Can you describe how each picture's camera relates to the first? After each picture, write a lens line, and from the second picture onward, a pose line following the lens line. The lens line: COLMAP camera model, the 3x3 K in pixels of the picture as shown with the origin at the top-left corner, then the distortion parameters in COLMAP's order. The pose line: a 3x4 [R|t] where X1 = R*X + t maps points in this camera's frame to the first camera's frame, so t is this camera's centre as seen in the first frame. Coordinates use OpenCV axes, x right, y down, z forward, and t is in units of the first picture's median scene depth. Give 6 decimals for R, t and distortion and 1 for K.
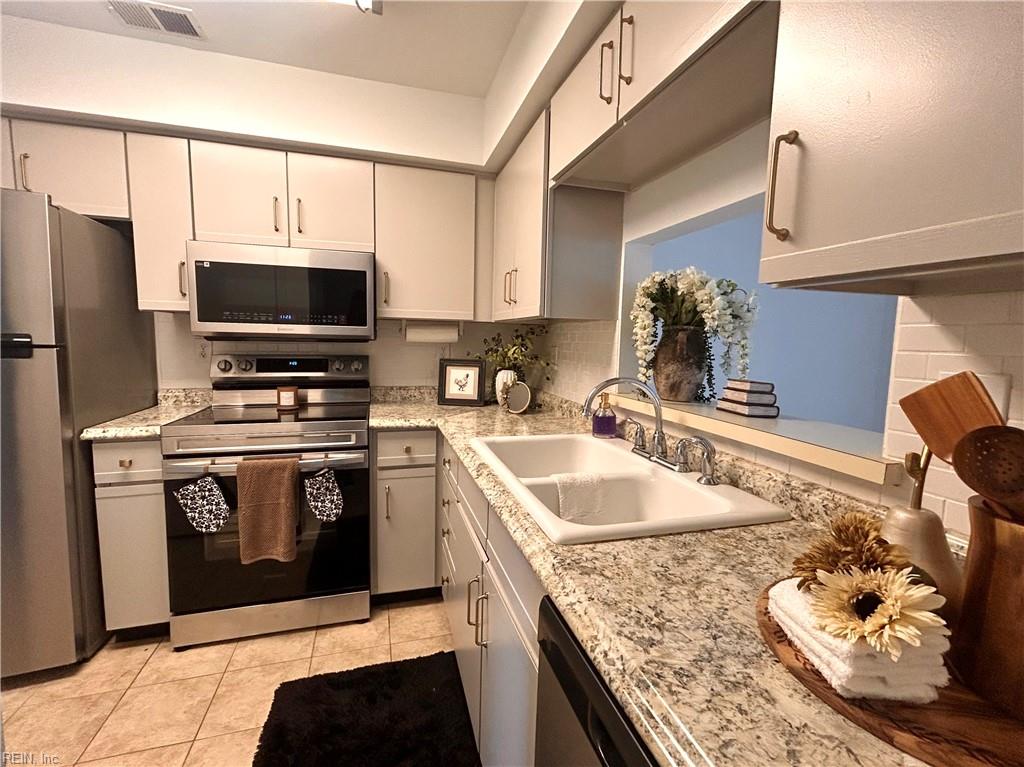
lens RADIAL K [[454.7, 0, 512.0], [0, 454.7, 383.5], [0, 0, 1]] dist [-0.000990, -0.000053]
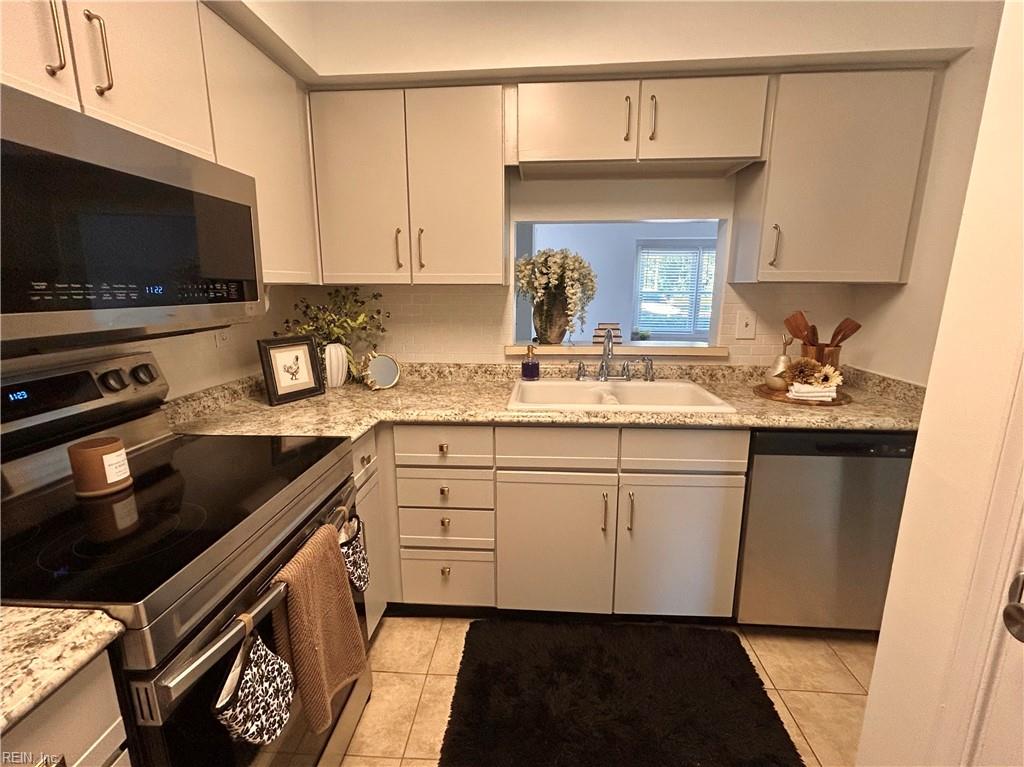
lens RADIAL K [[454.7, 0, 512.0], [0, 454.7, 383.5], [0, 0, 1]] dist [-0.000990, -0.000053]
pose [[0.342530, -0.219645, 0.913471, -0.671595], [0.102967, 0.975207, 0.195879, -0.087231], [-0.933847, 0.026962, 0.356654, 0.404400]]
